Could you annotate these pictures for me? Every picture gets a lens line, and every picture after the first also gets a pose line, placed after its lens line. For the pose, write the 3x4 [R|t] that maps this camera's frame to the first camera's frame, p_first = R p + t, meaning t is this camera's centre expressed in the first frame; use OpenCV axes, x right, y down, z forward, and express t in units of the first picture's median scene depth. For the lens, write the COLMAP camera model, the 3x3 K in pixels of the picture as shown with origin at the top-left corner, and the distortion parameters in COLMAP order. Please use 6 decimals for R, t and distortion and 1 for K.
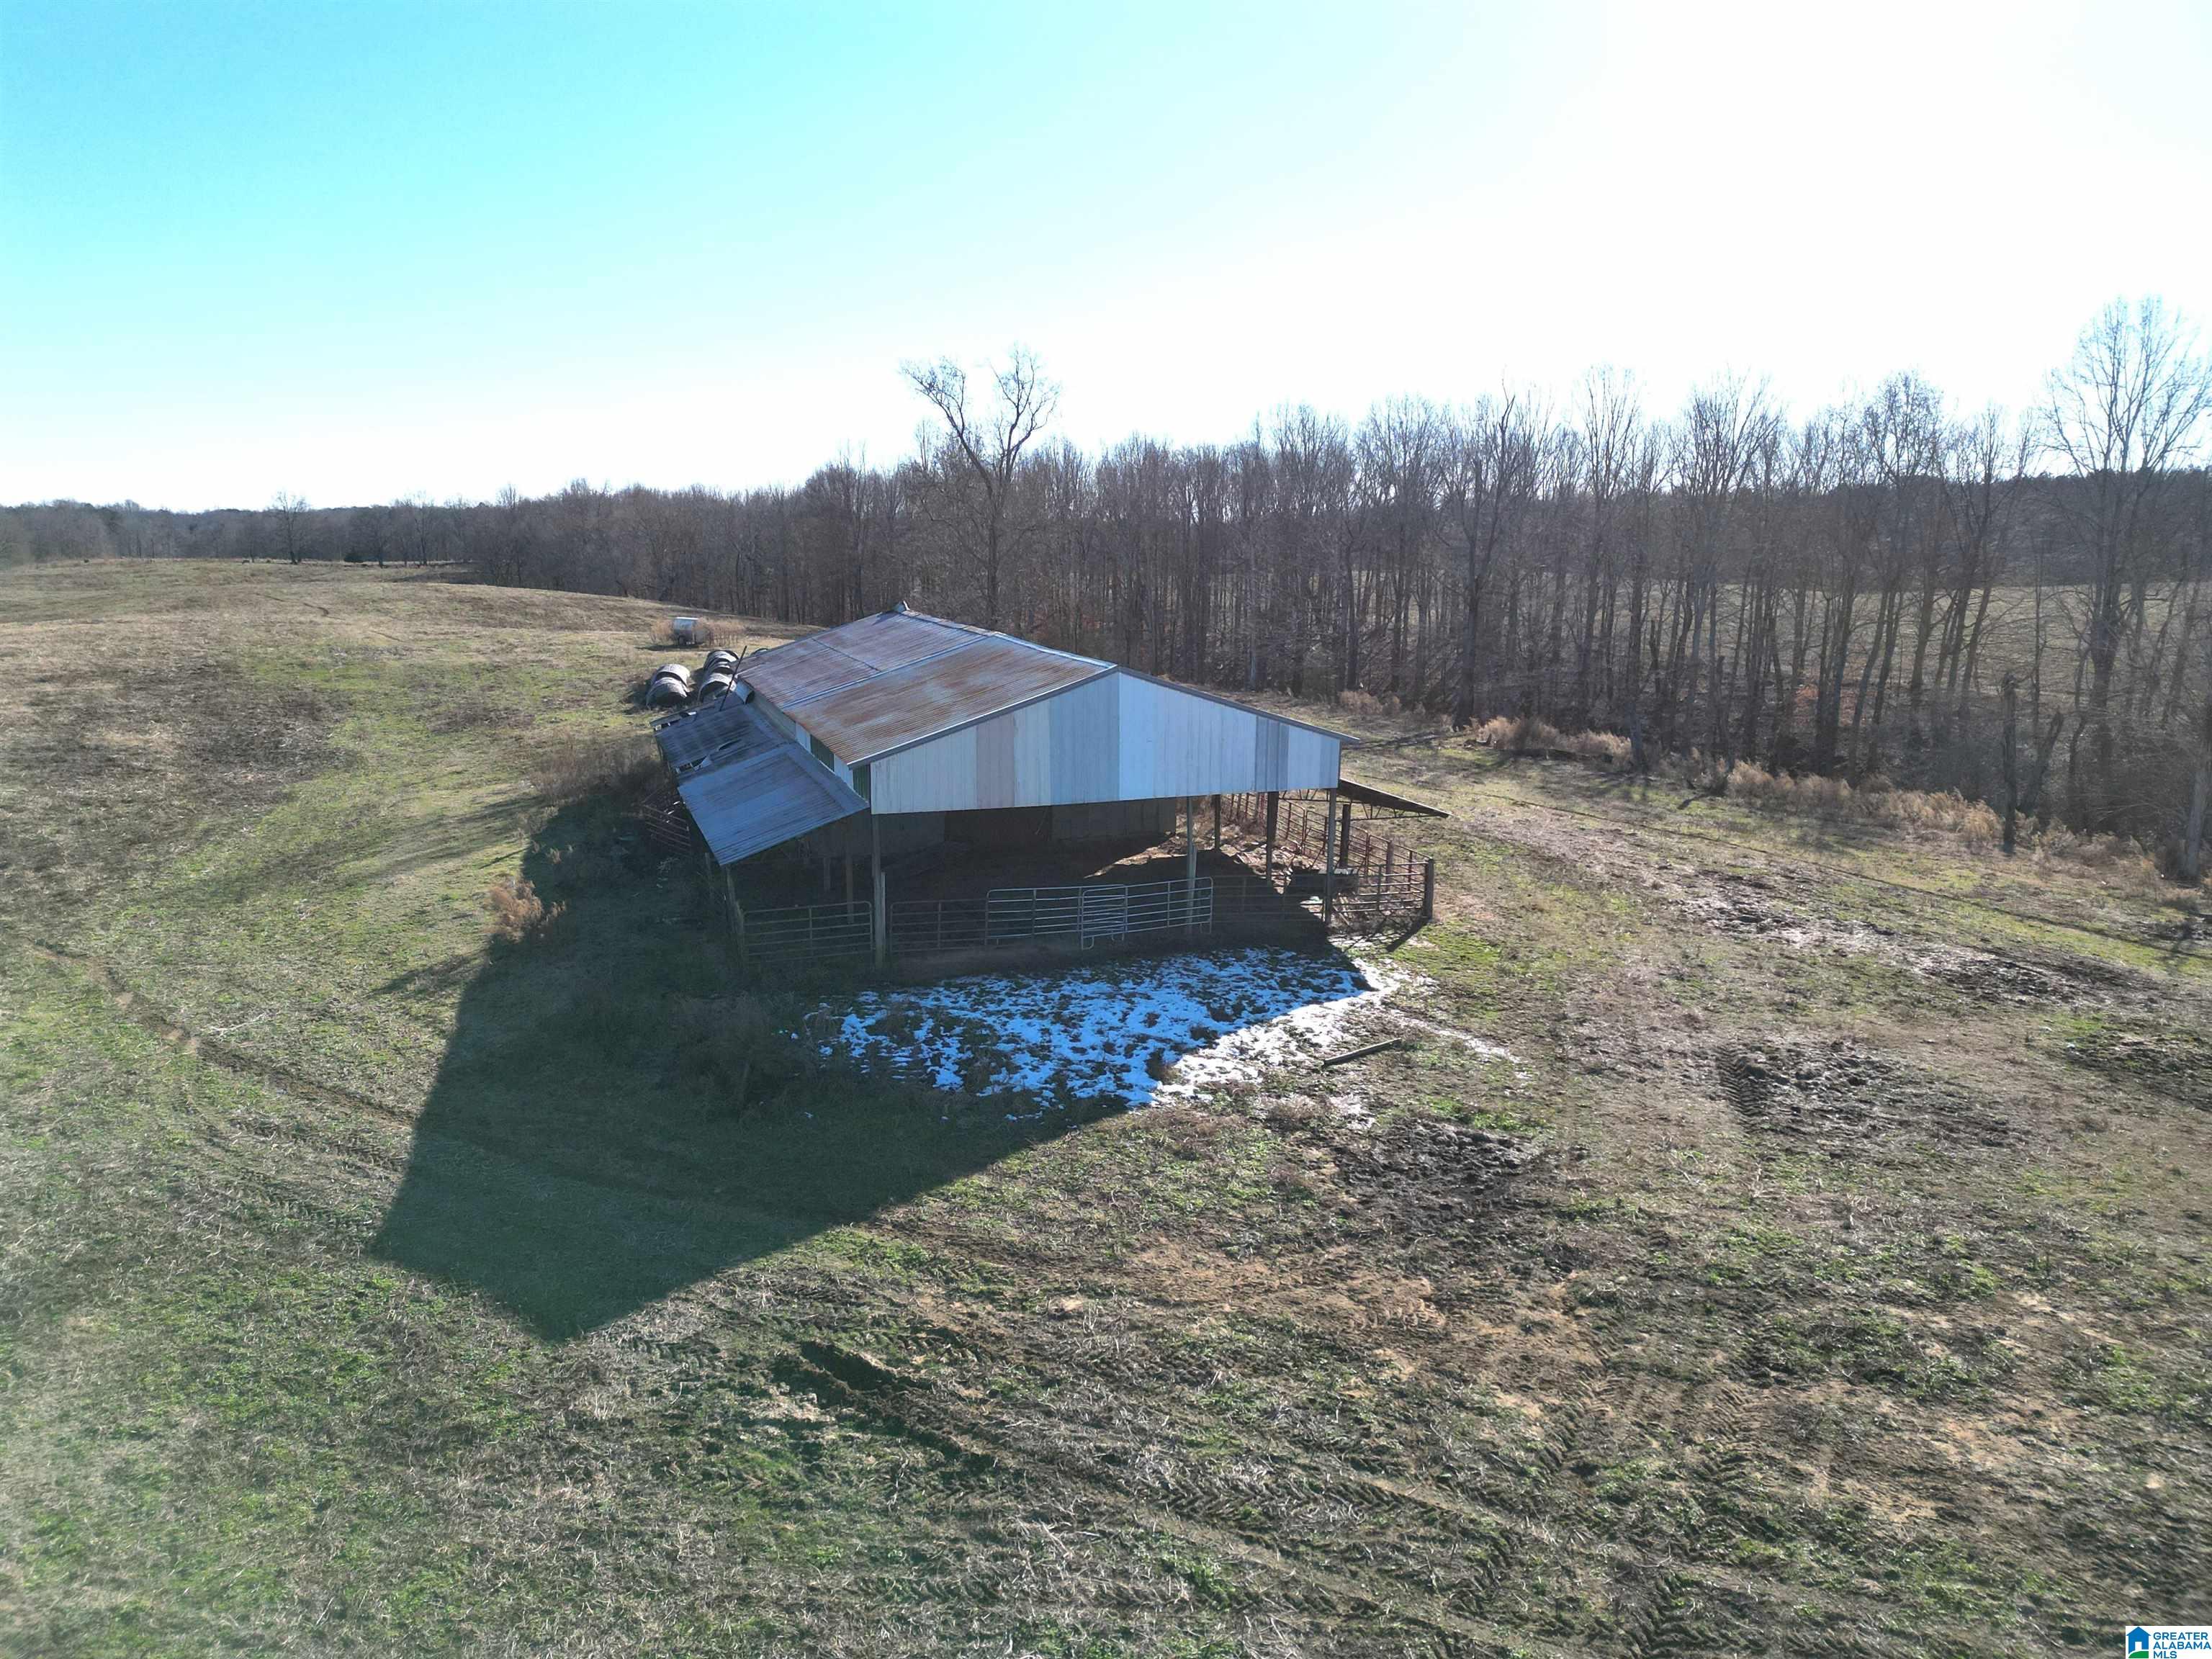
lens RADIAL K [[1556.4, 0, 1106.0], [0, 1556.4, 829.5], [0, 0, 1]] dist [0.086703, -0.092062]
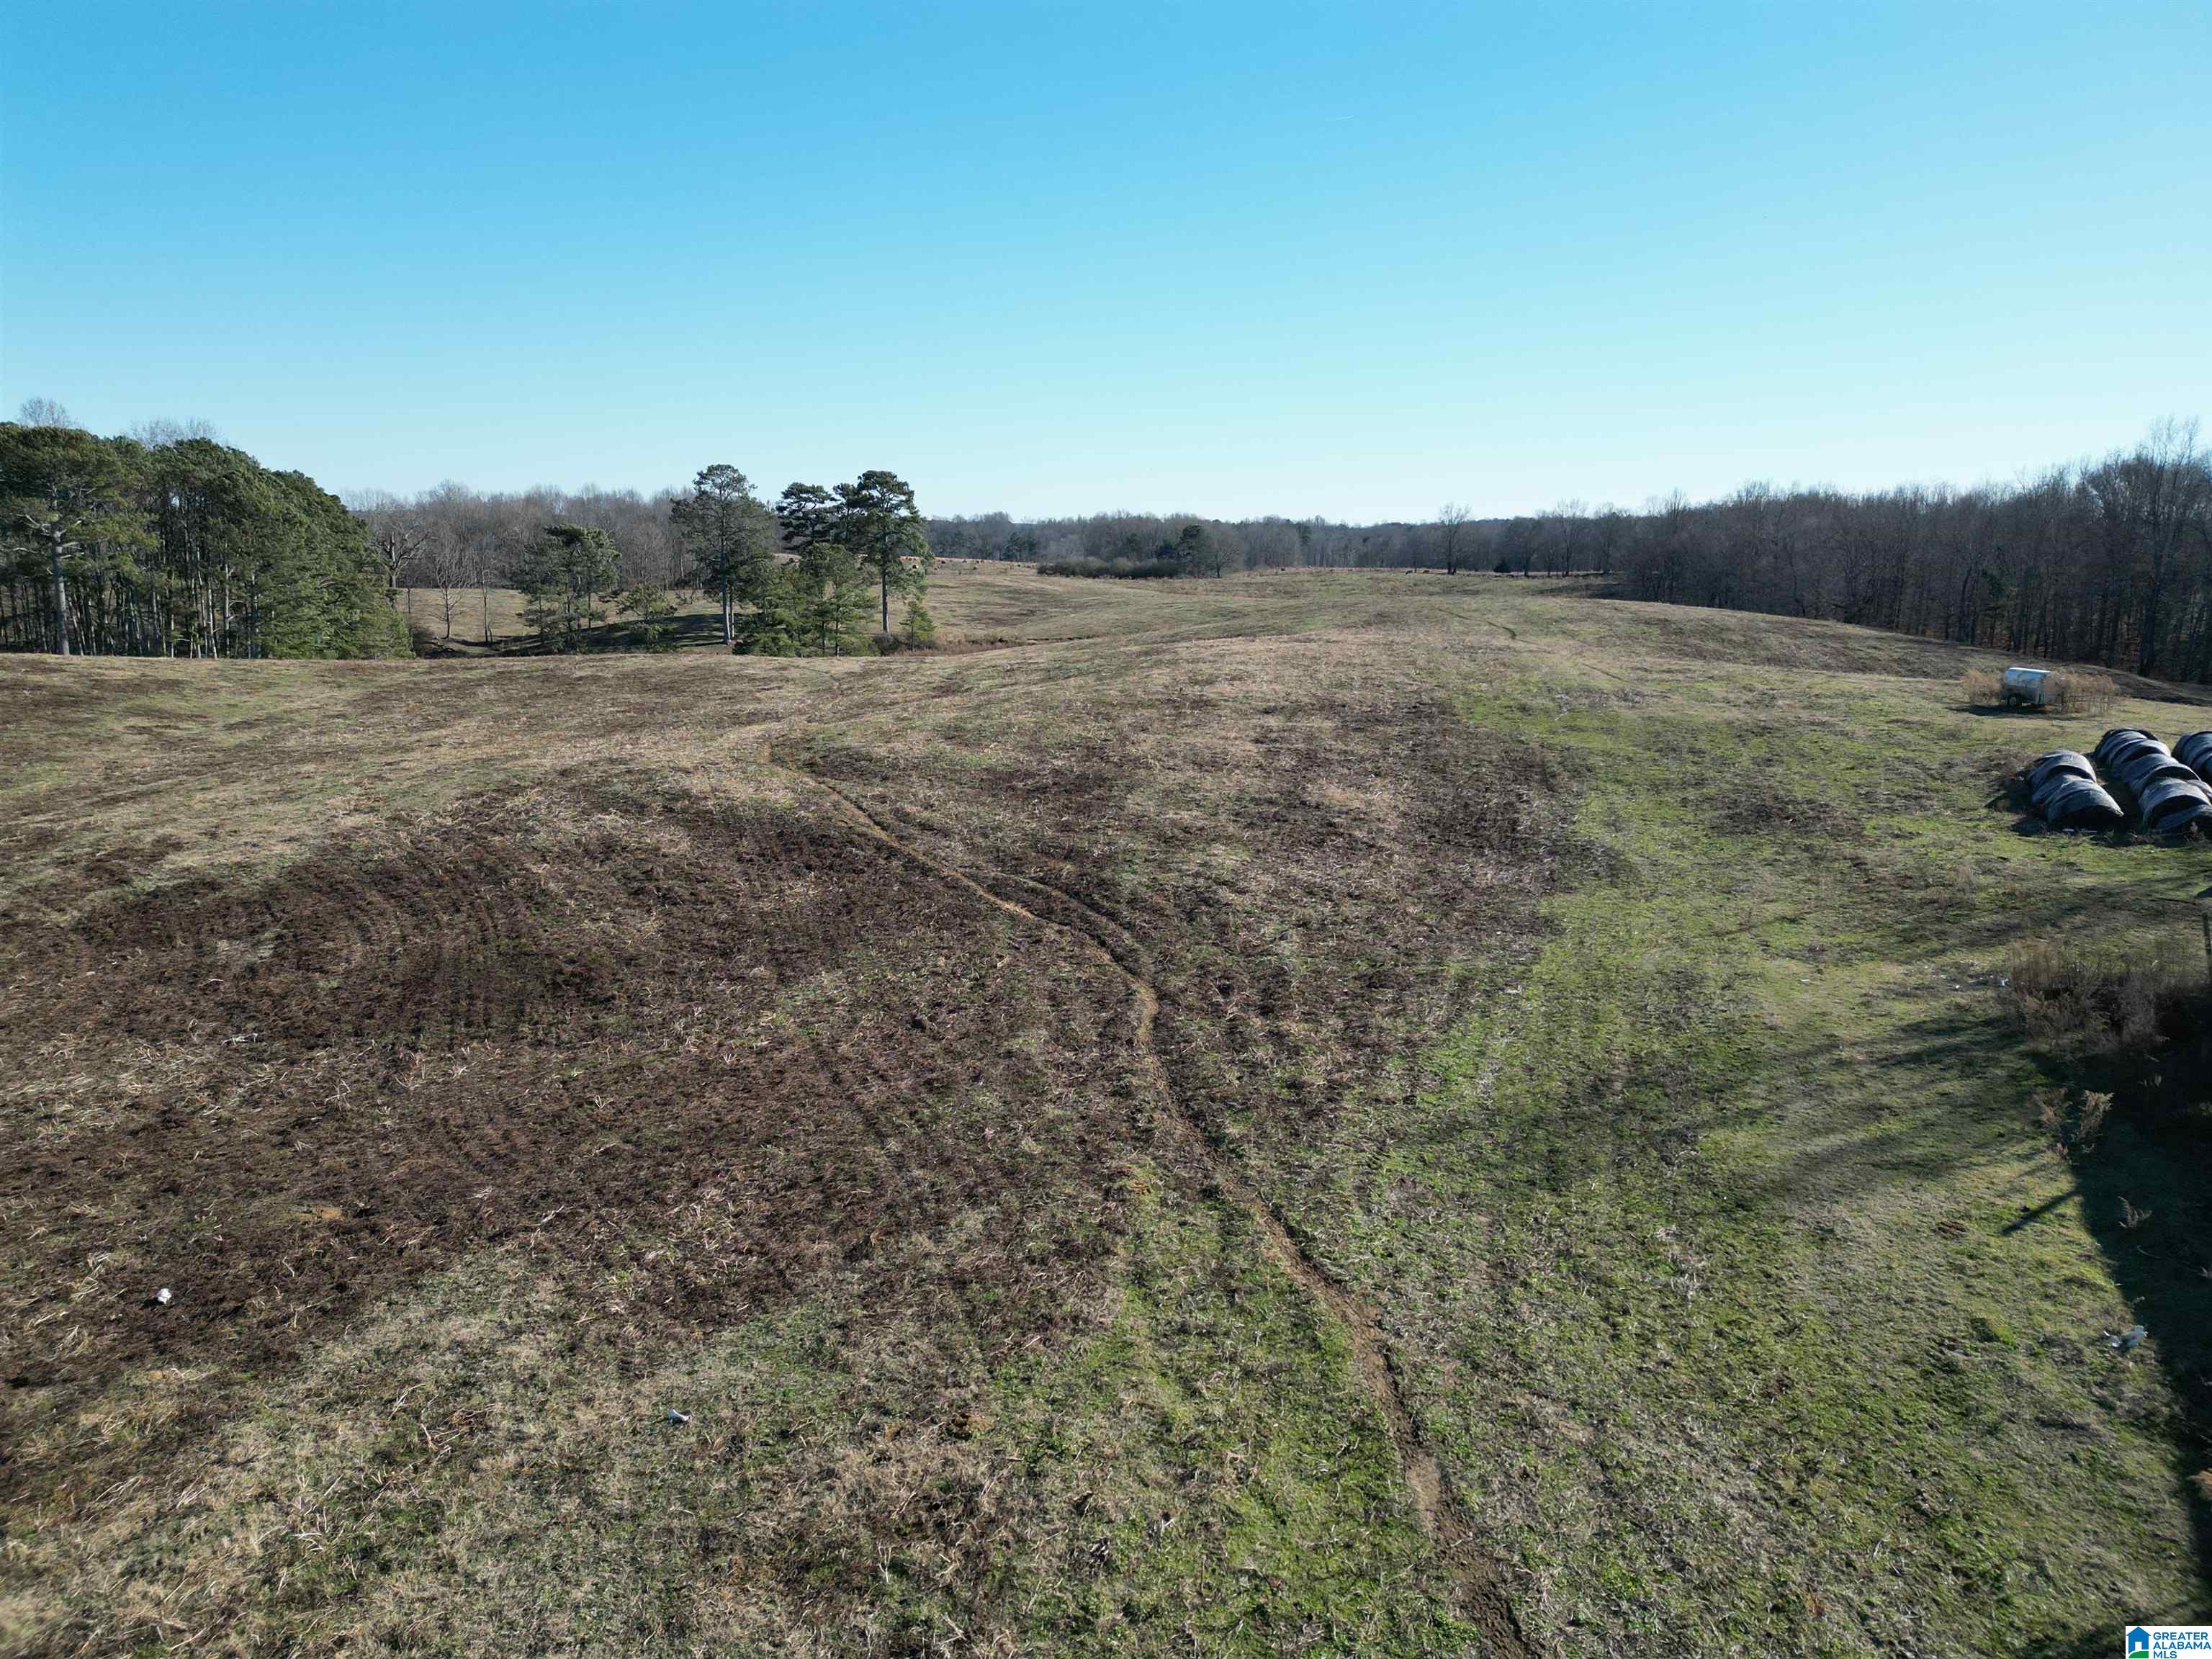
lens RADIAL K [[1556.4, 0, 1106.0], [0, 1556.4, 829.5], [0, 0, 1]] dist [0.086703, -0.092062]
pose [[0.781943, 0.116294, -0.612405, -0.170688], [-0.119496, 0.992188, 0.035837, -0.045956], [0.611789, 0.045158, 0.789731, 0.217099]]
